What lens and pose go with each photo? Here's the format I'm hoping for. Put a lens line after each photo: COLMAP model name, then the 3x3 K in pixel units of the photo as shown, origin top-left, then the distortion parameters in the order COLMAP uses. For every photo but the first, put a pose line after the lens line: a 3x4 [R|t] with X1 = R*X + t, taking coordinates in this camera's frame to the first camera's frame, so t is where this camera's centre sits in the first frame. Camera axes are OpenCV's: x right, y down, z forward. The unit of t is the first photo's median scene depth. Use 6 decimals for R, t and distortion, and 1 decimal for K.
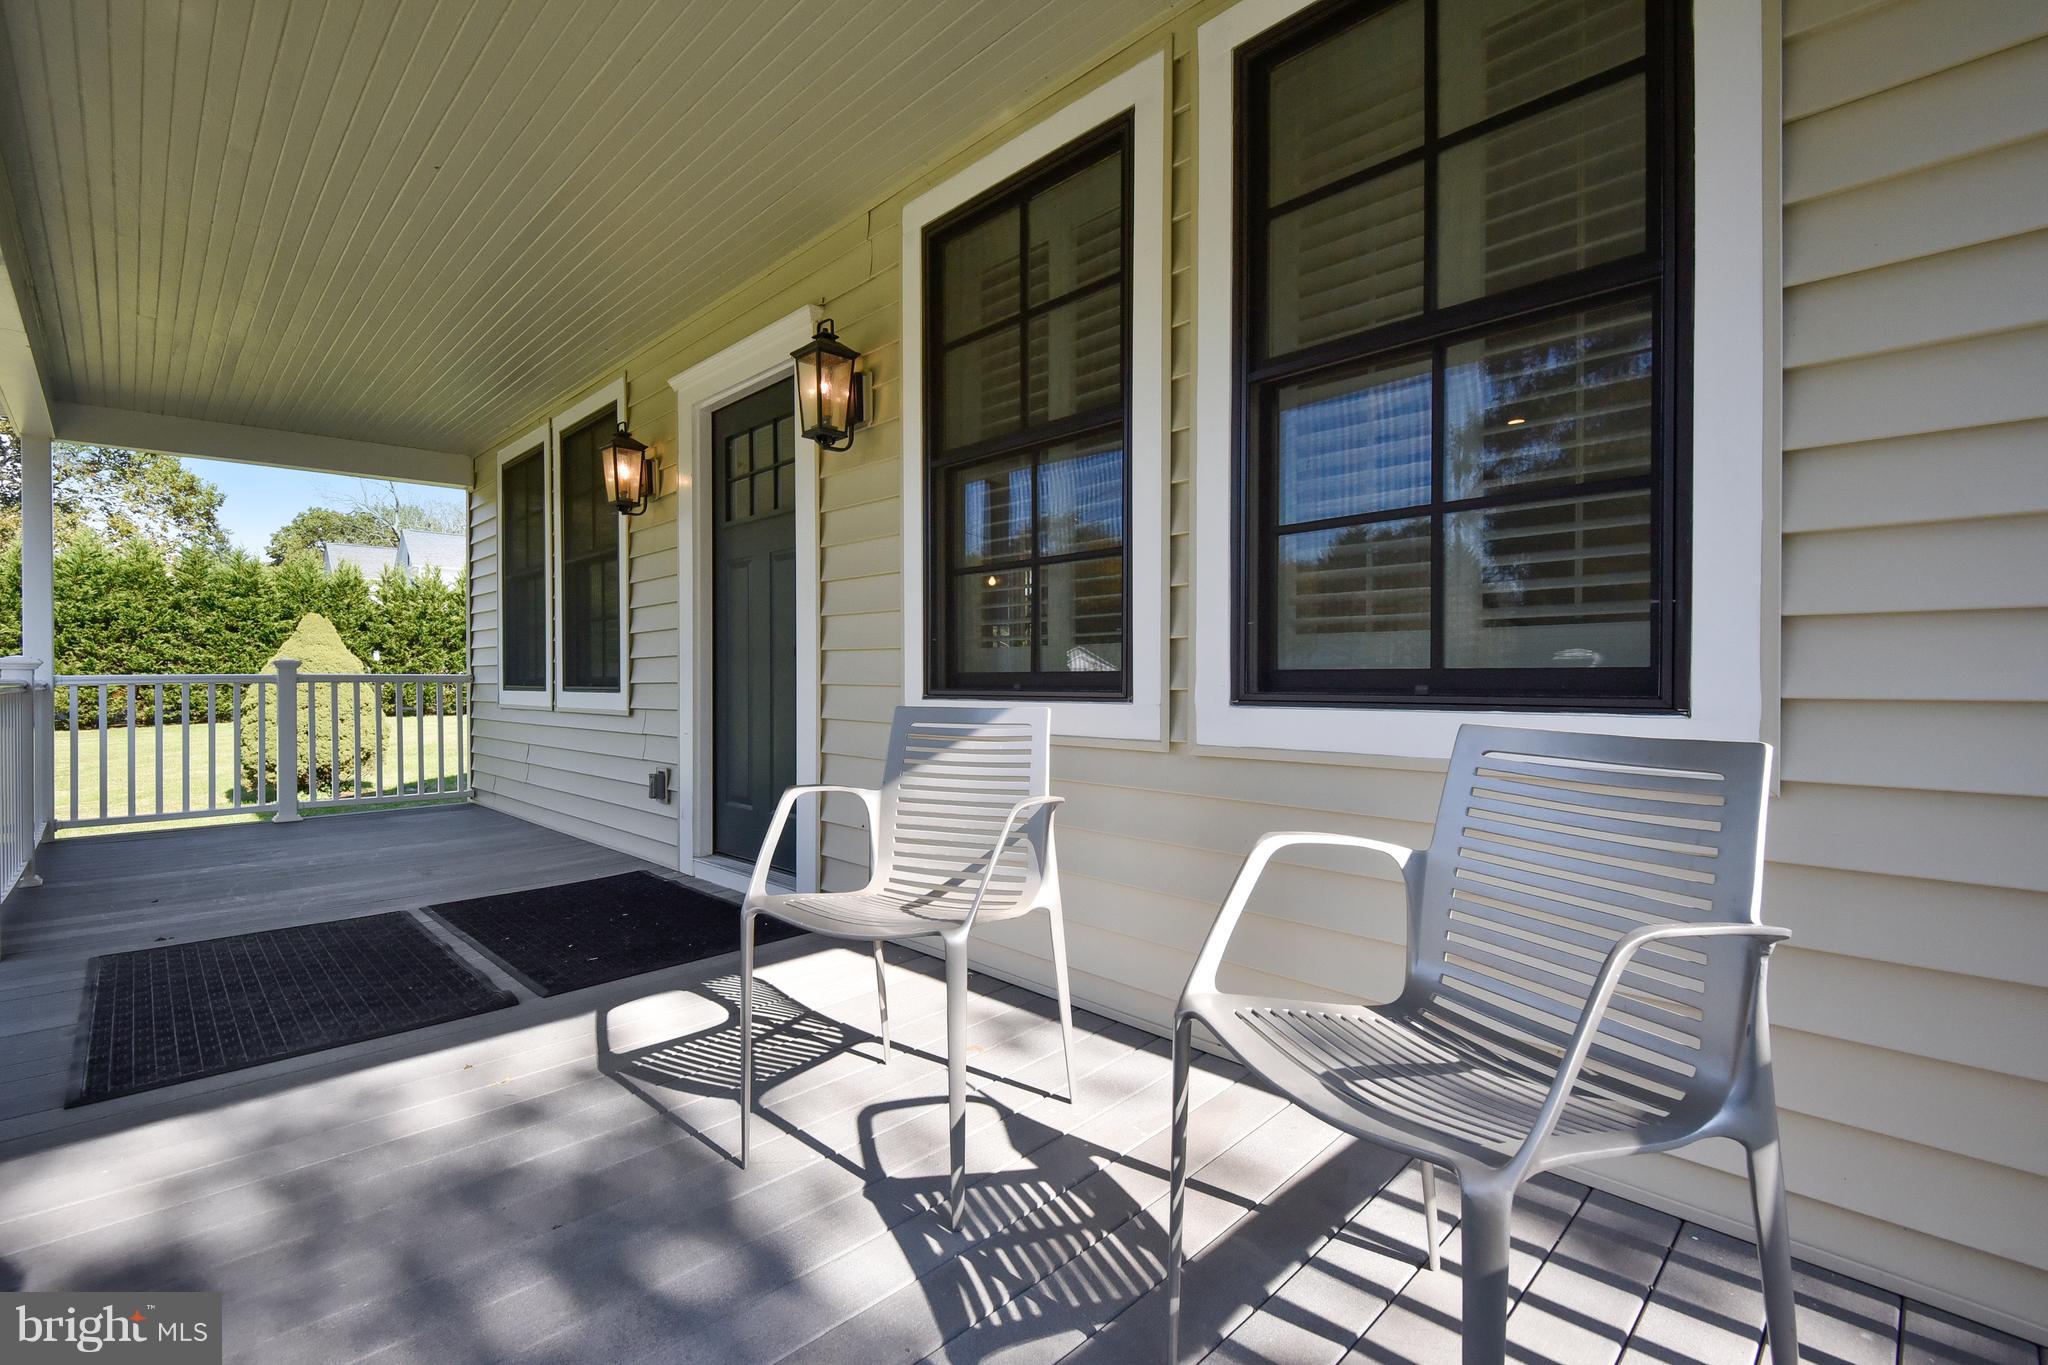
lens RADIAL K [[927.9, 0, 1023.1], [0, 927.9, 624.1], [0, 0, 1]] dist [0.018949, 0.000051]
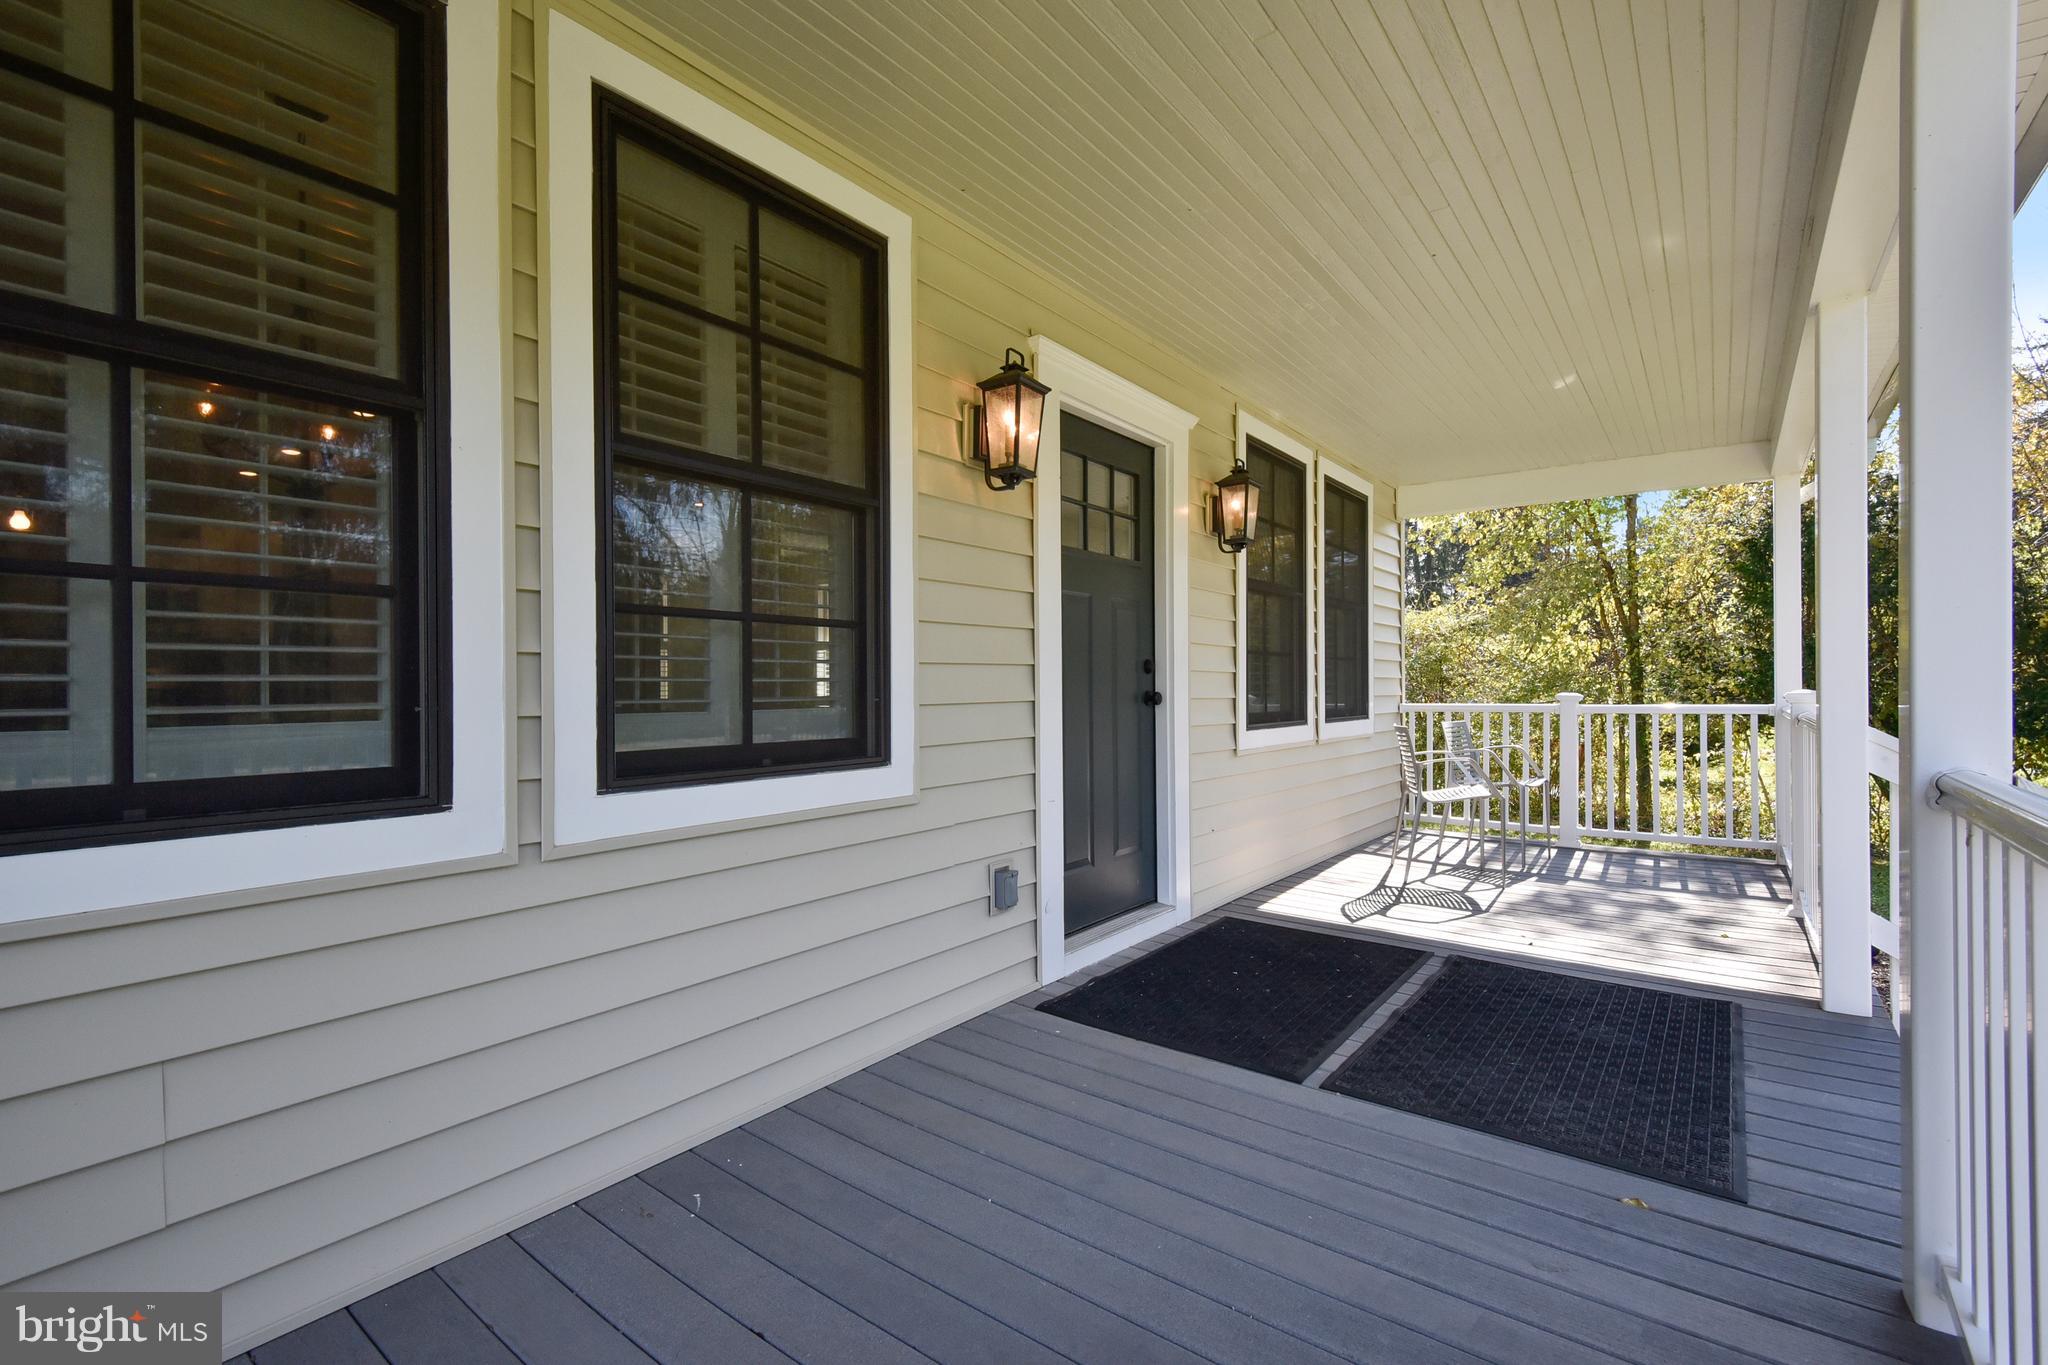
lens RADIAL K [[921.7, 0, 1024.0], [0, 921.7, 682.5], [0, 0, 1]] dist [0.000174, -0.000101]
pose [[-0.152342, 0.076732, 0.985345, -0.831354], [0.002508, 0.997008, -0.077252, 0.059941], [-0.988325, -0.009298, -0.152079, 0.854203]]
